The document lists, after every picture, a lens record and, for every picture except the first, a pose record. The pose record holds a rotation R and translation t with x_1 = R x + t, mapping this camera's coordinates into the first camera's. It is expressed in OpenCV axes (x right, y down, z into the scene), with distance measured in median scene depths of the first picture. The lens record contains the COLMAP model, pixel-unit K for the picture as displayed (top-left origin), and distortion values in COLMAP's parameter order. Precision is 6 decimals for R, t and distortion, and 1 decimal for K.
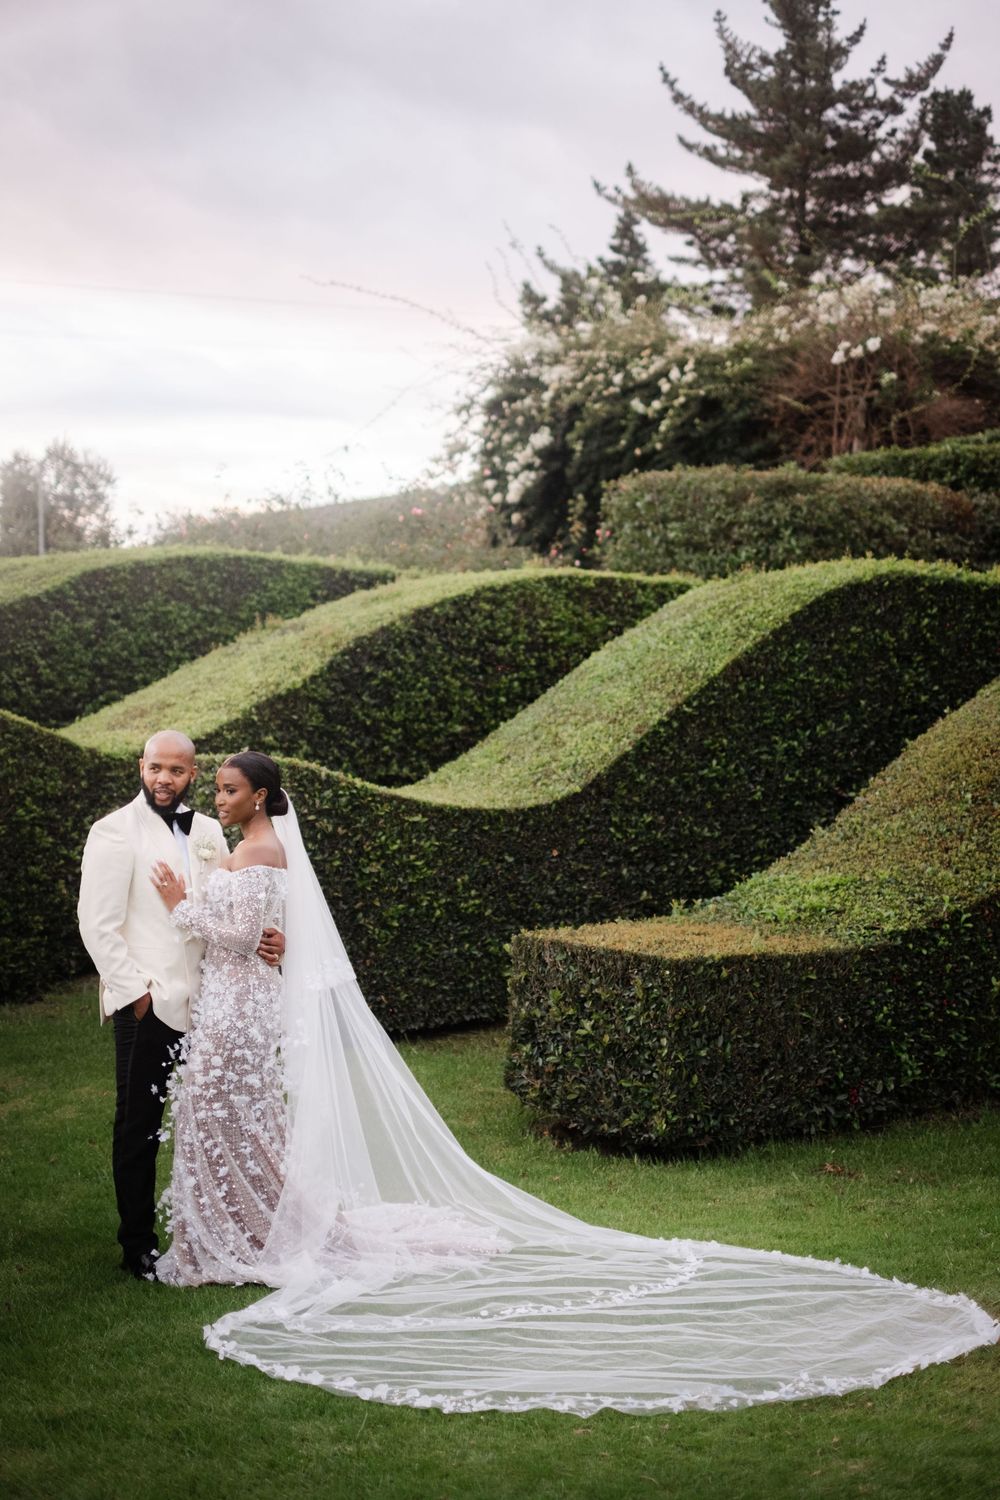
lens RADIAL K [[2247.8, 0, 500.0], [0, 2247.8, 748.3], [0, 0, 1]] dist [0.033916, 0.000000]
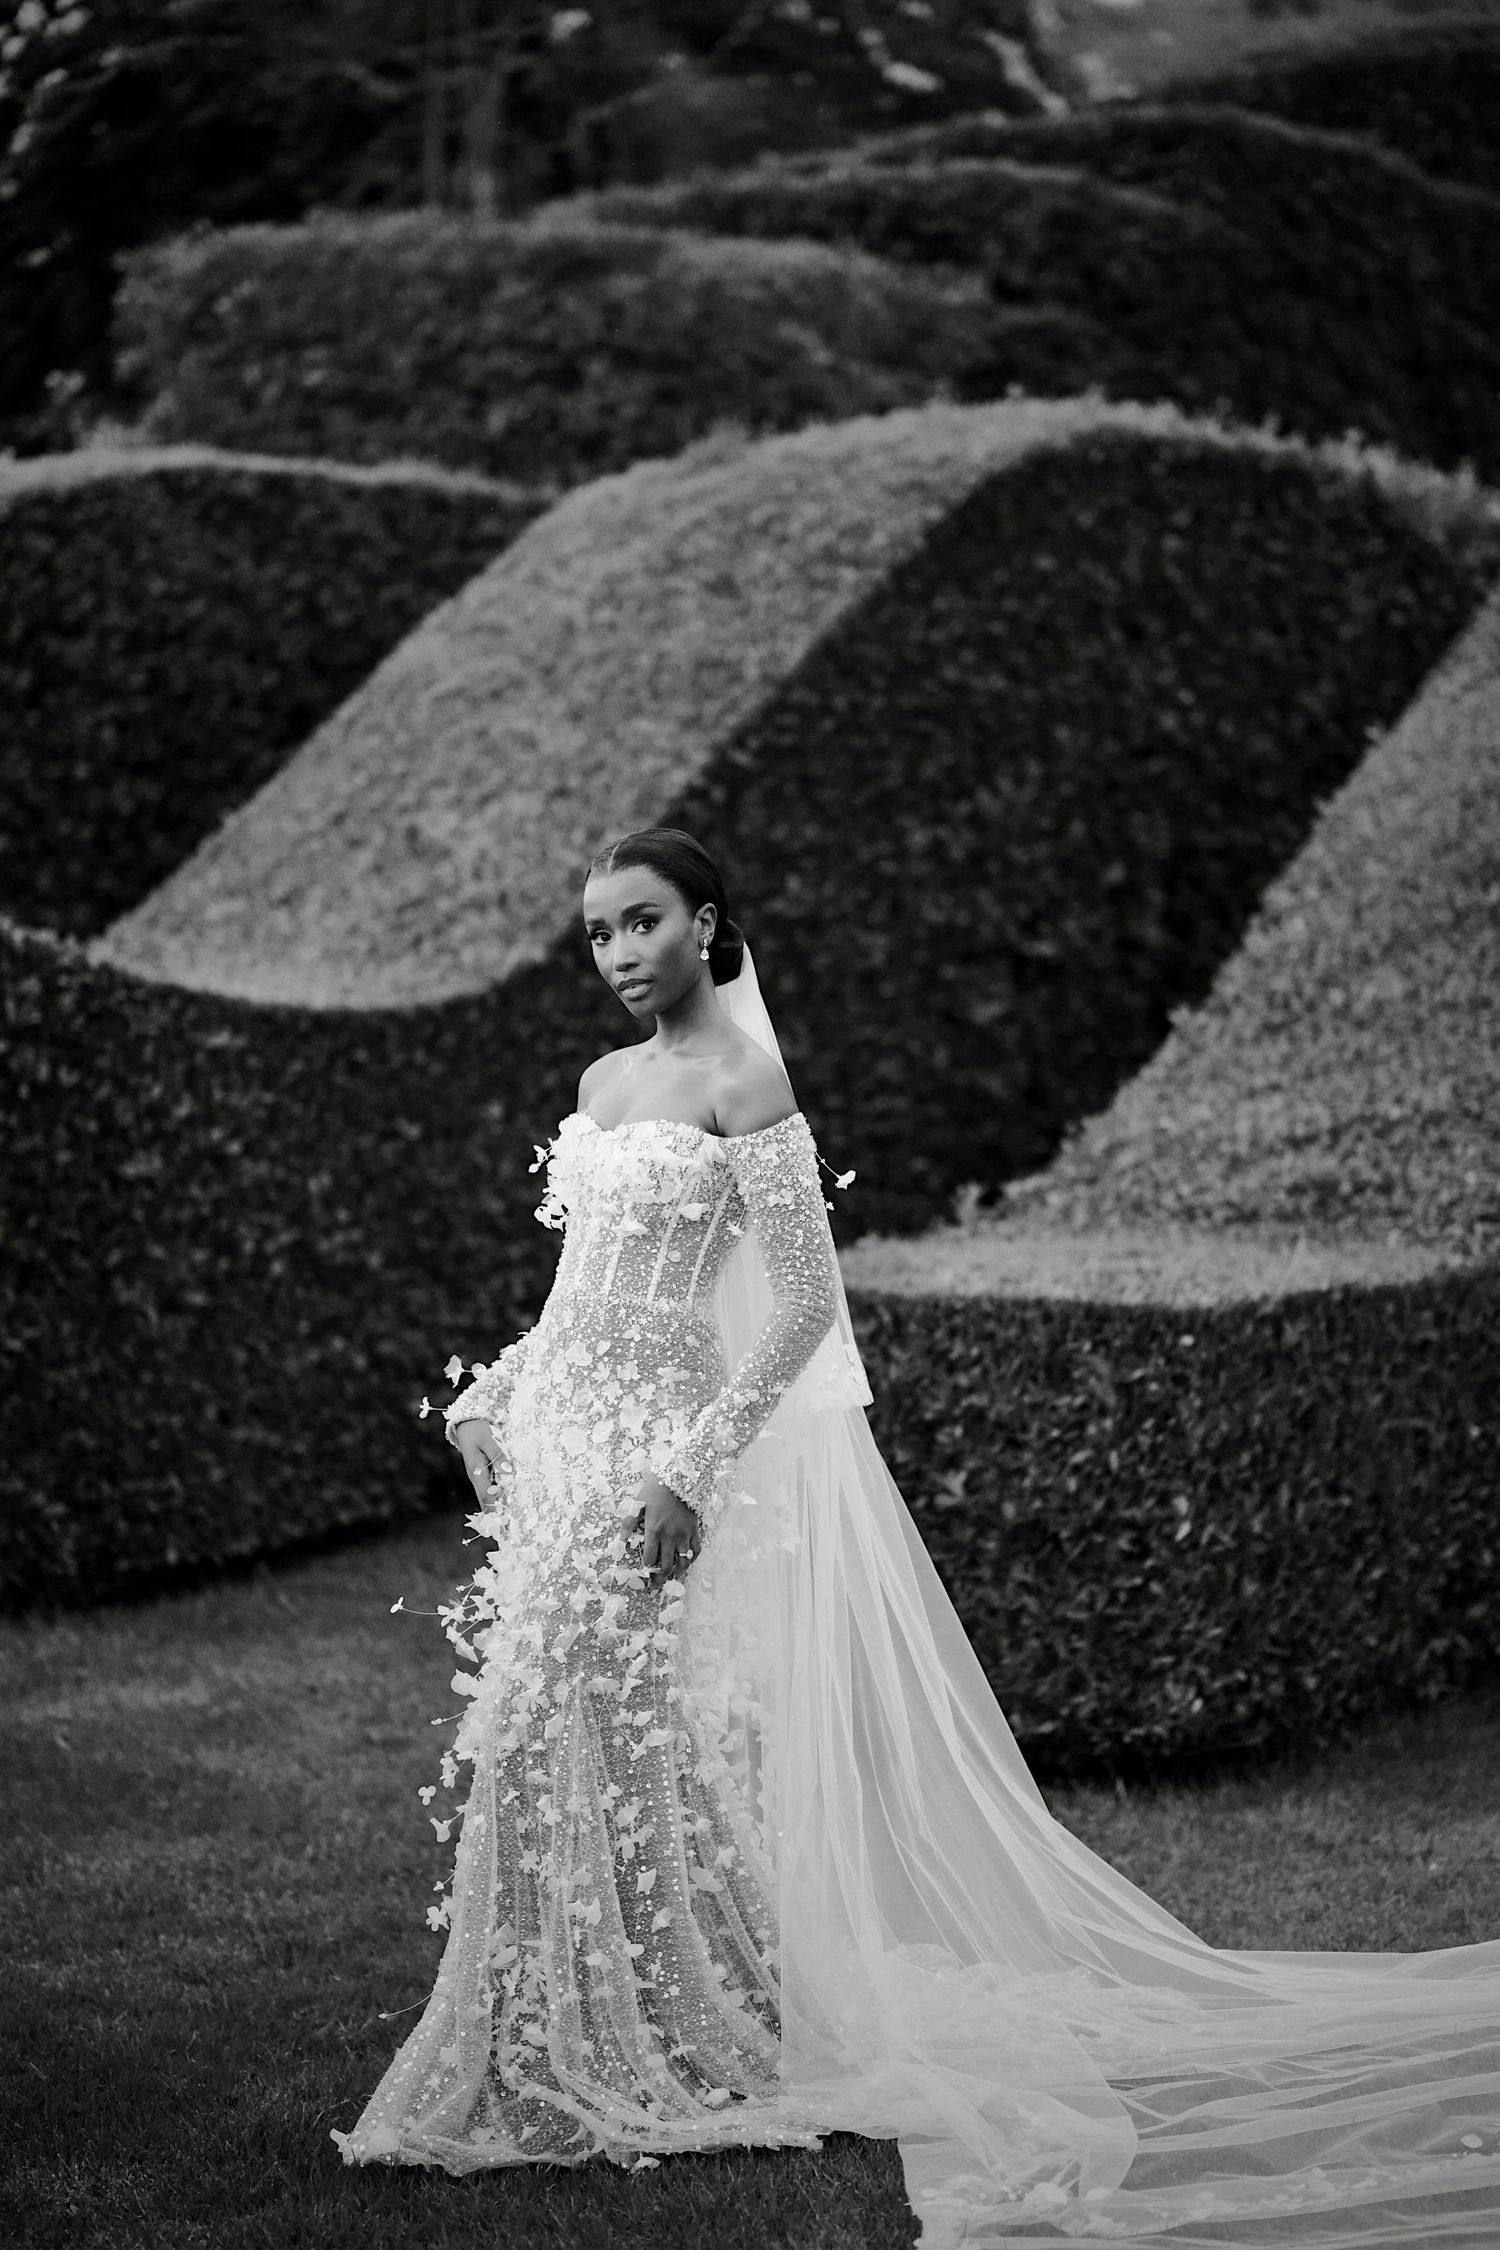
lens RADIAL K [[5176.3, 0, 750.2], [0, 5176.3, 1127.8], [0, 0, 1]] dist [0.148809, 0.000000]
pose [[0.959786, -0.055912, 0.275108, -0.200350], [0.045602, 0.998002, 0.043736, 0.010234], [-0.277004, -0.029432, 0.960418, 0.068392]]
